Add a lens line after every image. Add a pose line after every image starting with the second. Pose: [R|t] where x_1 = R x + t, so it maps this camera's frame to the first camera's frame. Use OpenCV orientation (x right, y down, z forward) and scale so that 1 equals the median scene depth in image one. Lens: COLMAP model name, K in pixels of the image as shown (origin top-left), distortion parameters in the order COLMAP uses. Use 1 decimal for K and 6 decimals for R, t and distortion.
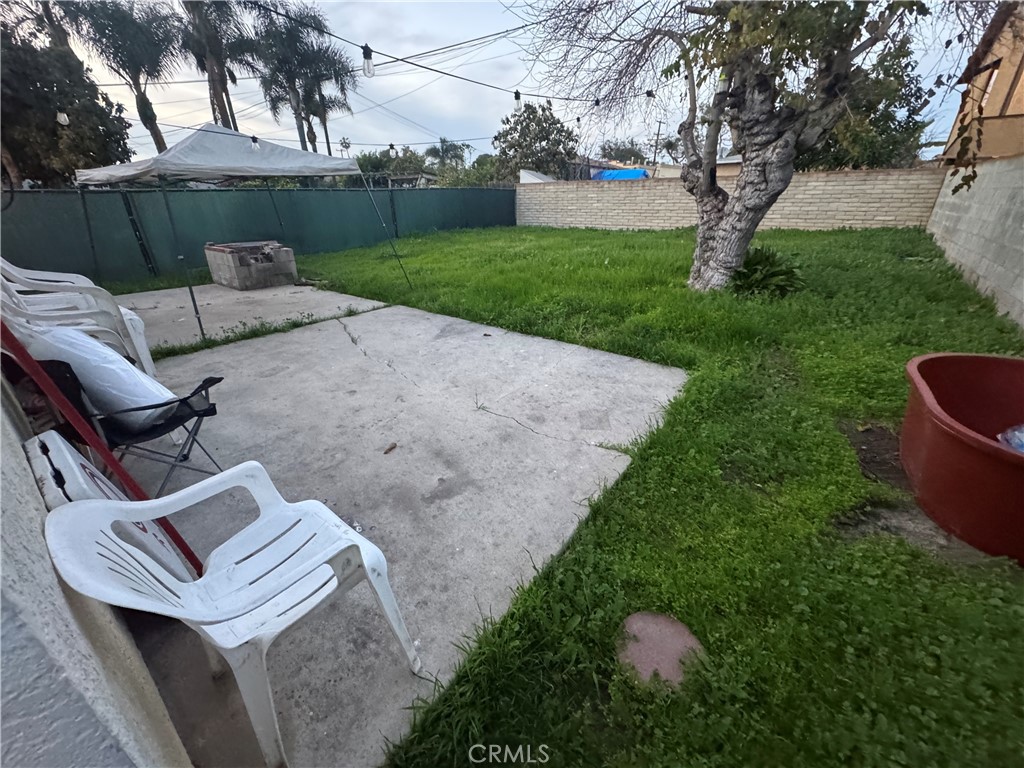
lens RADIAL K [[411.6, 0, 512.6], [0, 411.6, 386.3], [0, 0, 1]] dist [-0.004685, 0.001529]
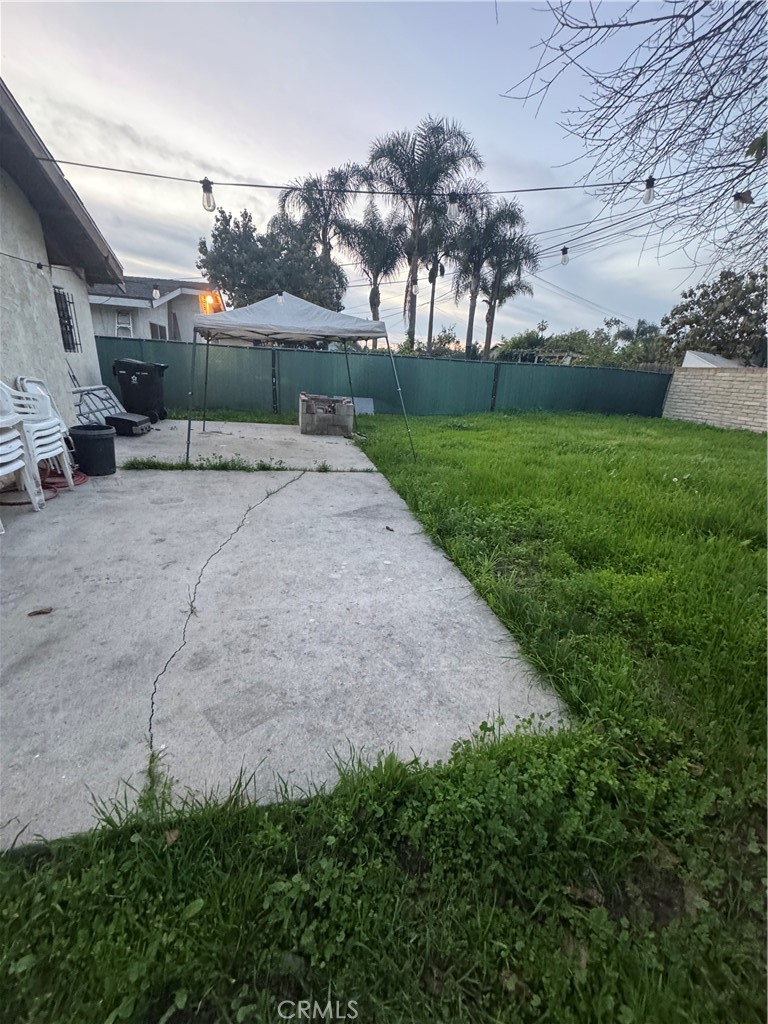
lens RADIAL K [[411.6, 0, 385.7], [0, 411.6, 511.5], [0, 0, 1]] dist [-0.004685, 0.001529]
pose [[0.772369, 0.263442, -0.577966, 0.349705], [-0.326193, 0.945290, -0.005039, -0.138991], [0.545018, 0.192420, 0.816045, 0.329034]]
